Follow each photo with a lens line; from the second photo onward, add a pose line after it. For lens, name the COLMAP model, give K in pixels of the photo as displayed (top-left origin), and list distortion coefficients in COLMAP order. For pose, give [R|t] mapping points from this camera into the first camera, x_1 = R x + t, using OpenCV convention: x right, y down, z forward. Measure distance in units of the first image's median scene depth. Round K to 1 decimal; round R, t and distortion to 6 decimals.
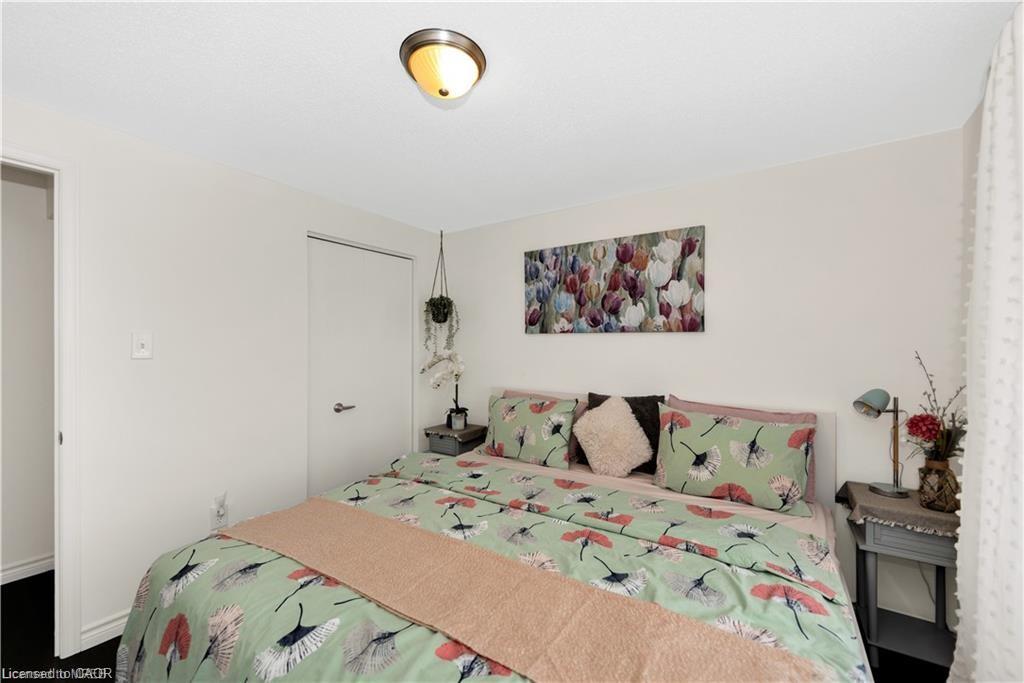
lens RADIAL K [[401.8, 0, 513.4], [0, 401.8, 346.4], [0, 0, 1]] dist [0.008176, -0.001329]
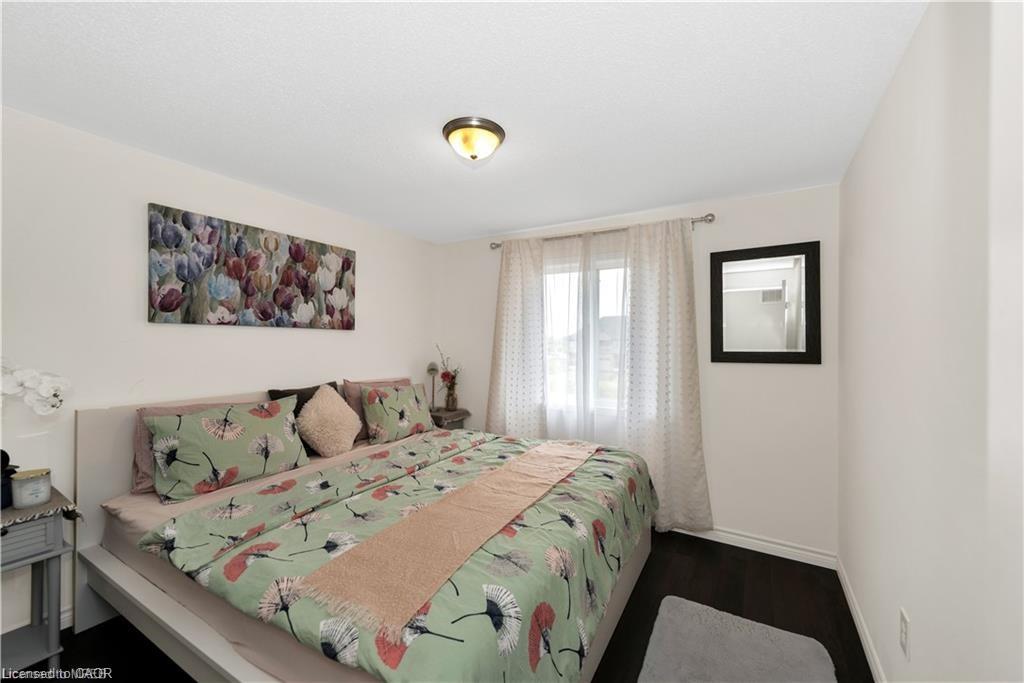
lens RADIAL K [[401.8, 0, 512.0], [0, 401.8, 340.2], [0, 0, 1]] dist [0.008176, -0.001329]
pose [[-0.061137, 0.000329, 0.998129, -0.807446], [-0.003566, 0.999993, -0.000548, -0.003786], [-0.998123, -0.003593, -0.061136, 0.498457]]
